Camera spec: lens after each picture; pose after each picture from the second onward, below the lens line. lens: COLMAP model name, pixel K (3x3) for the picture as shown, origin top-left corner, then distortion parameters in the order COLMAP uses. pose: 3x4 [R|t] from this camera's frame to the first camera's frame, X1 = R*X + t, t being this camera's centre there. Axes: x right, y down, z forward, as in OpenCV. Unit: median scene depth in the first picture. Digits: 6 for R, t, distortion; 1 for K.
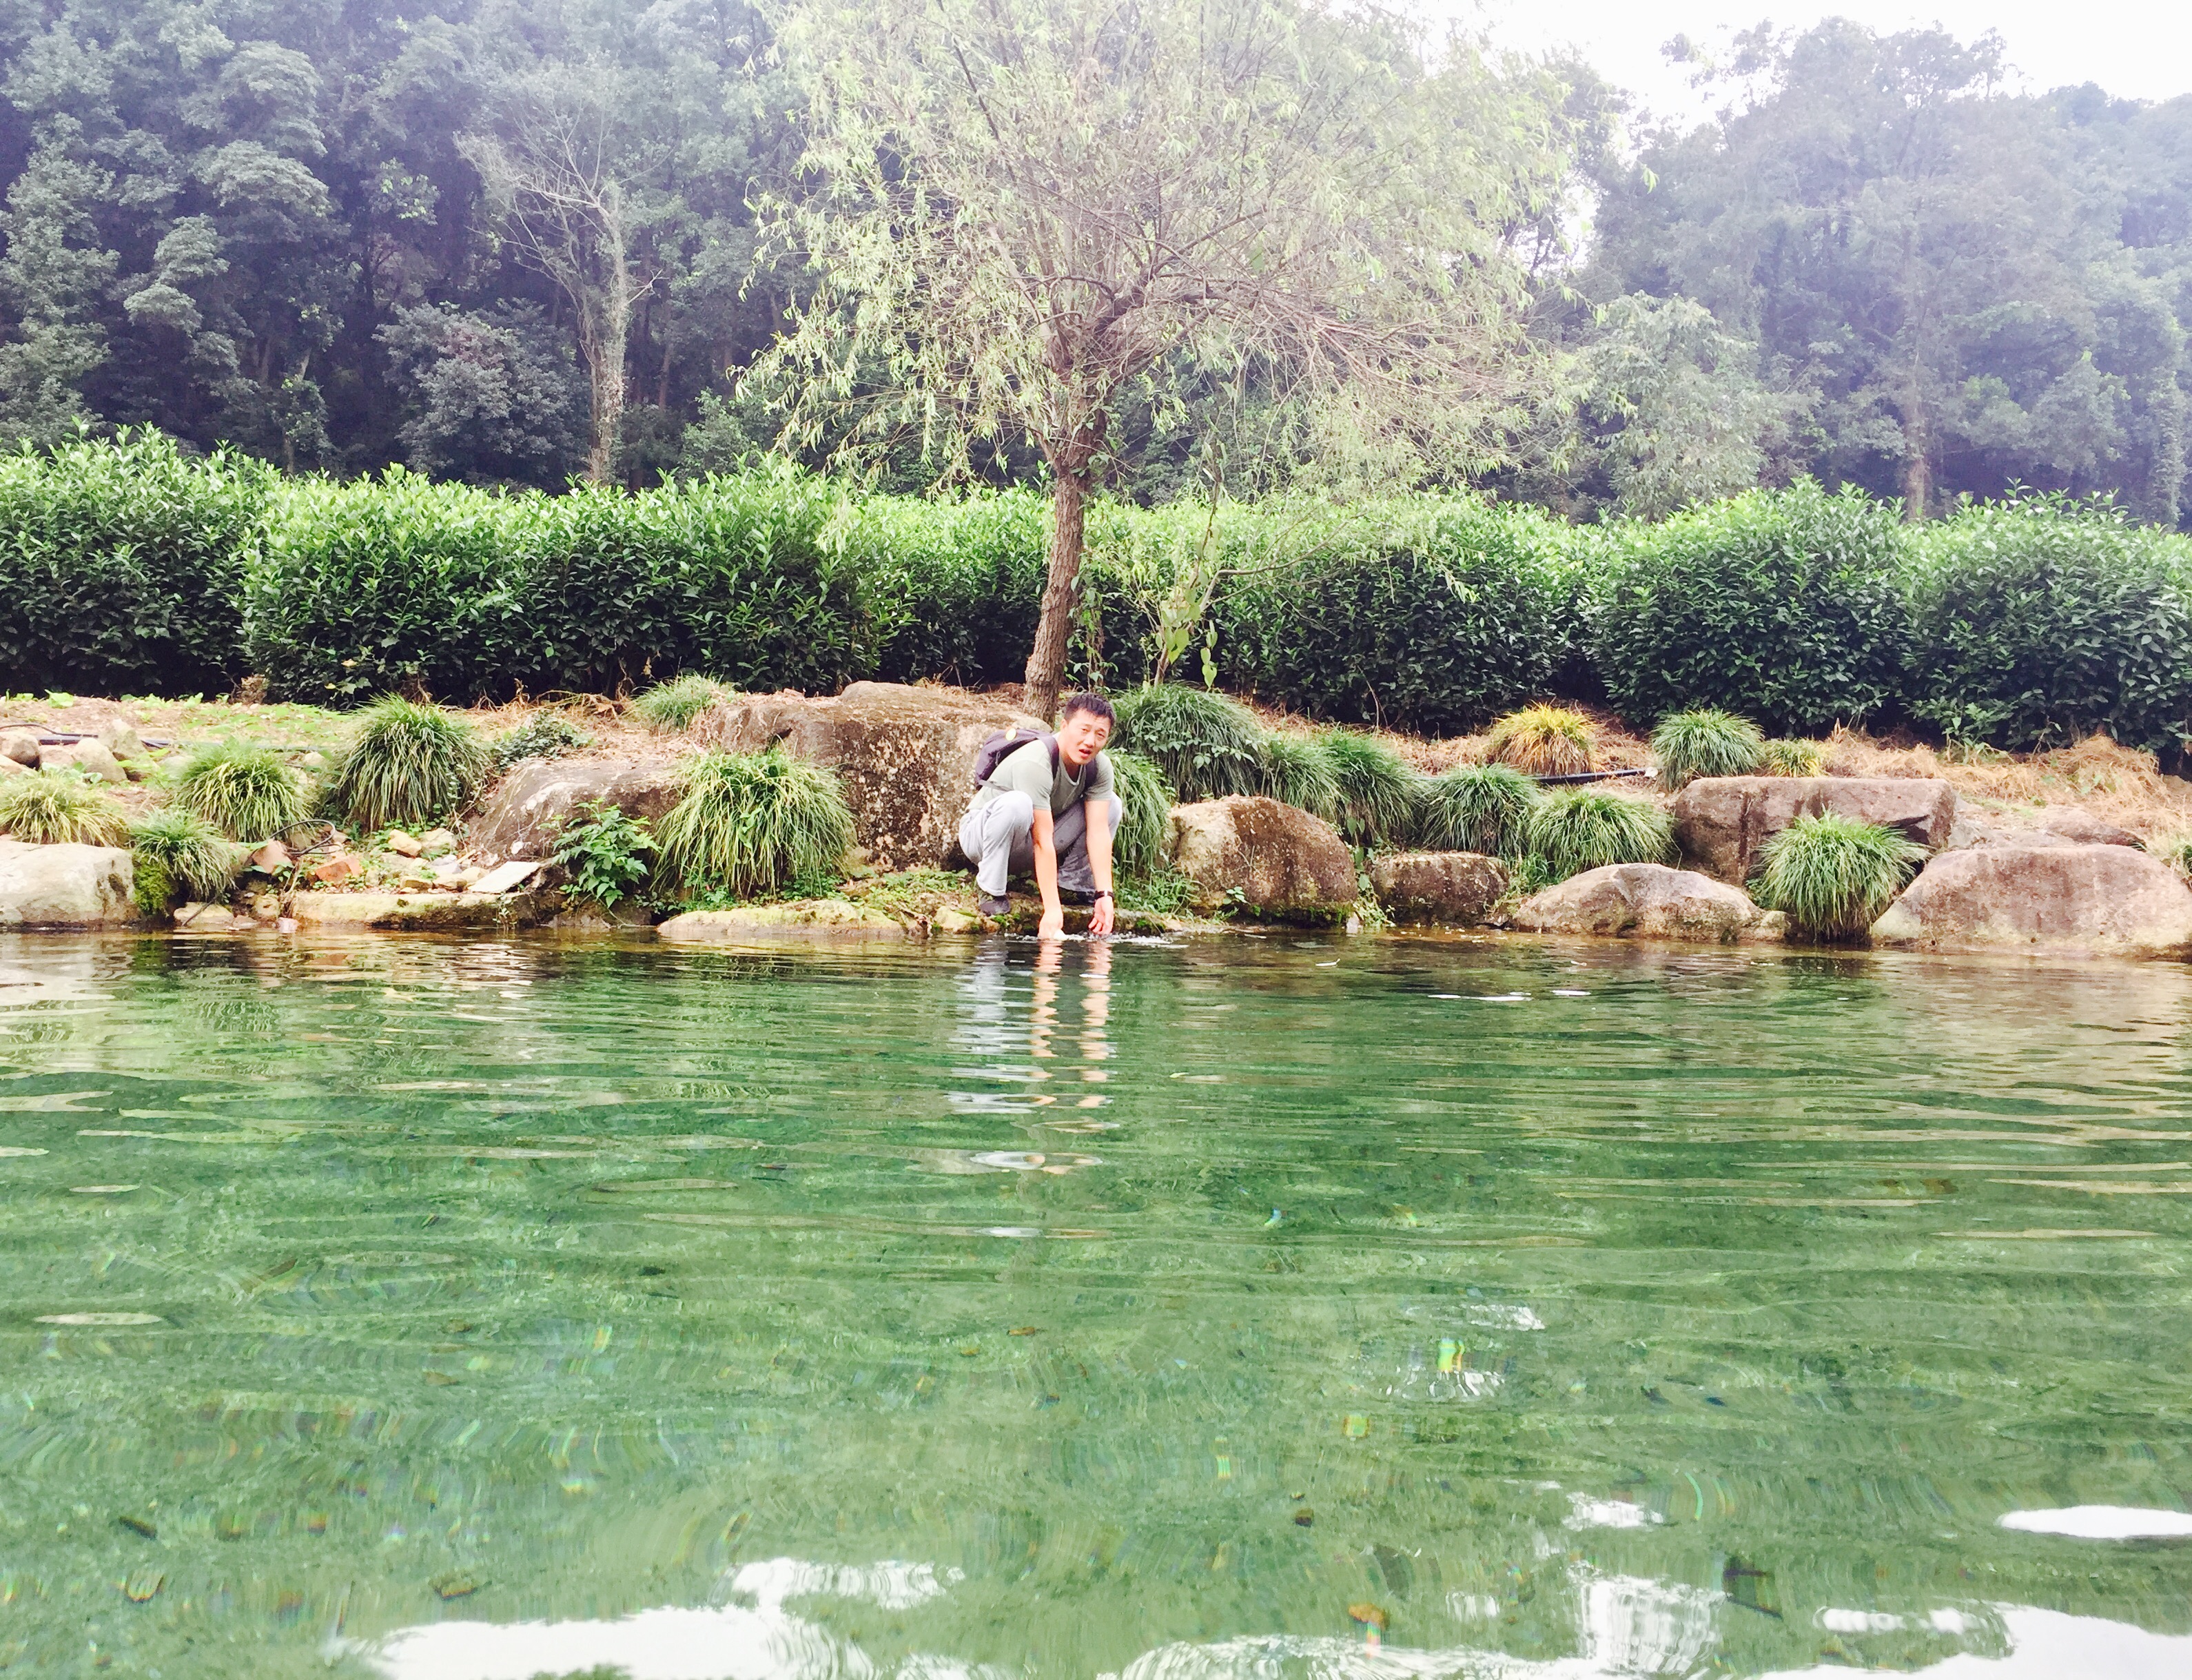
lens RADIAL K [[1920.2, 0, 1096.0], [0, 1920.2, 840.0], [0, 0, 1]] dist [0.128246, -0.200952]
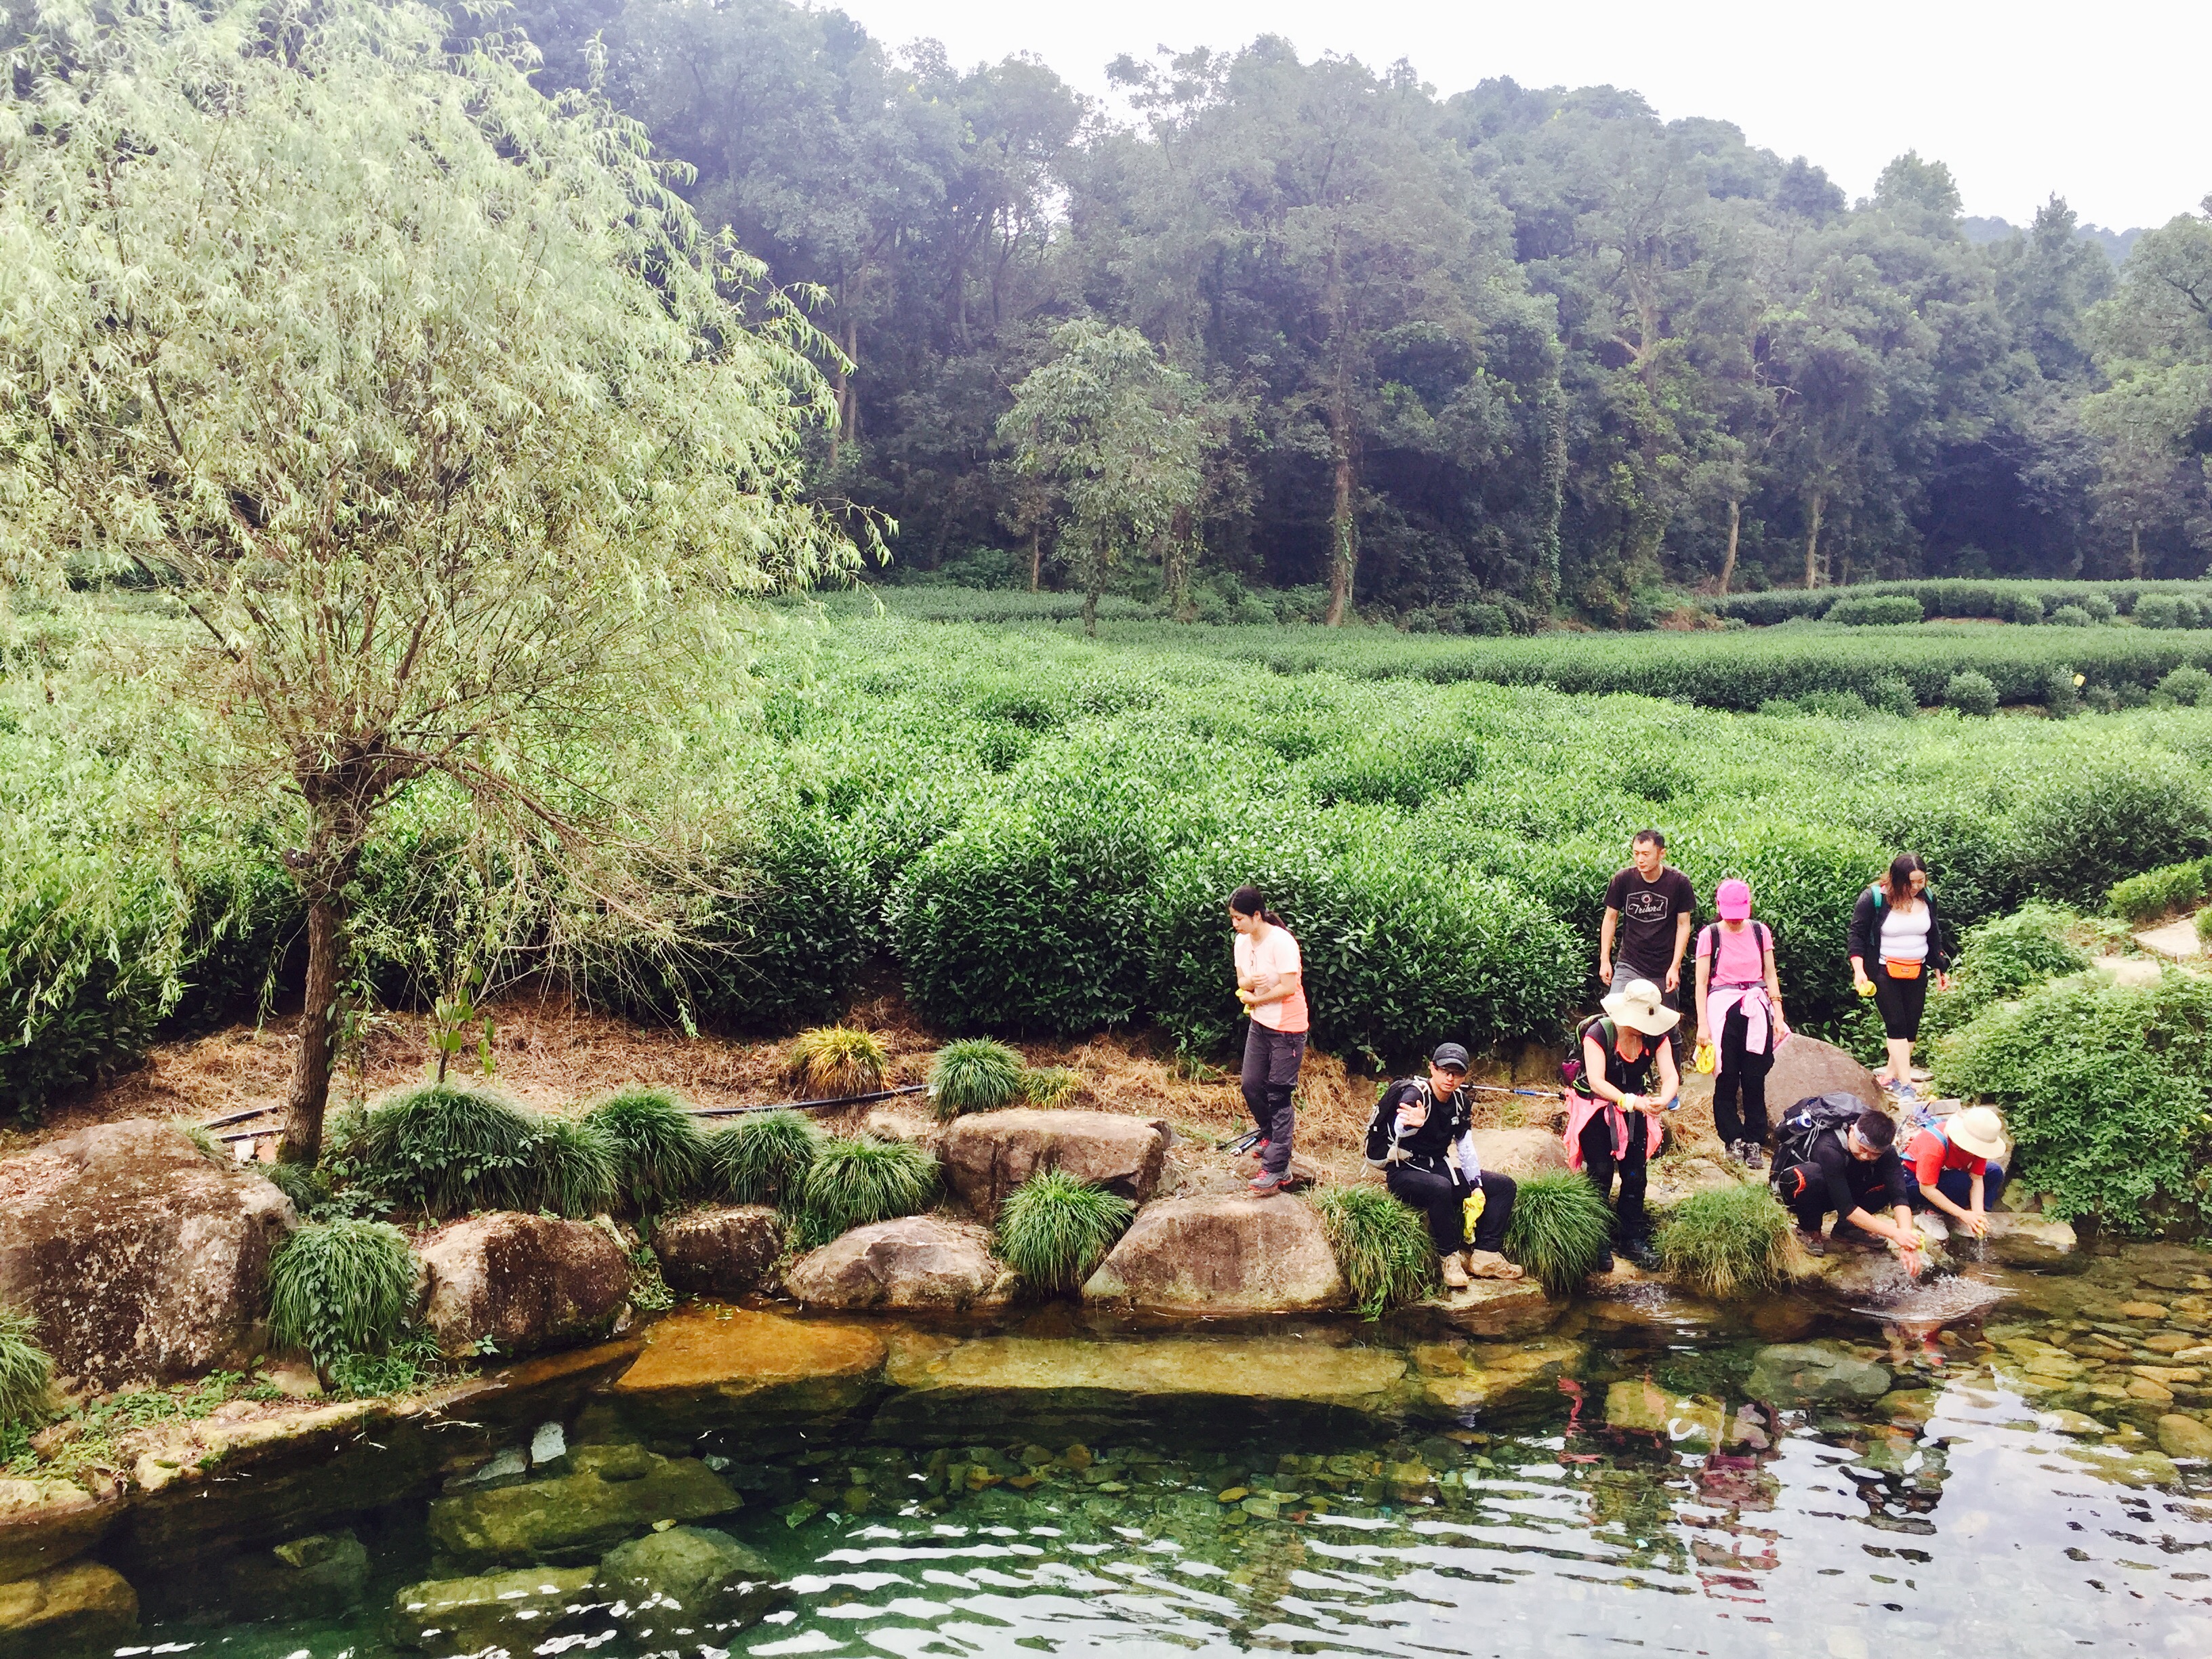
lens RADIAL K [[1875.5, 0, 1106.0], [0, 1875.5, 829.5], [0, 0, 1]] dist [0.070084, -0.101159]
pose [[0.968943, -0.031979, 0.245208, 0.137497], [0.020555, 0.998587, 0.049007, -0.258795], [-0.246429, -0.042445, 0.968231, -0.059448]]
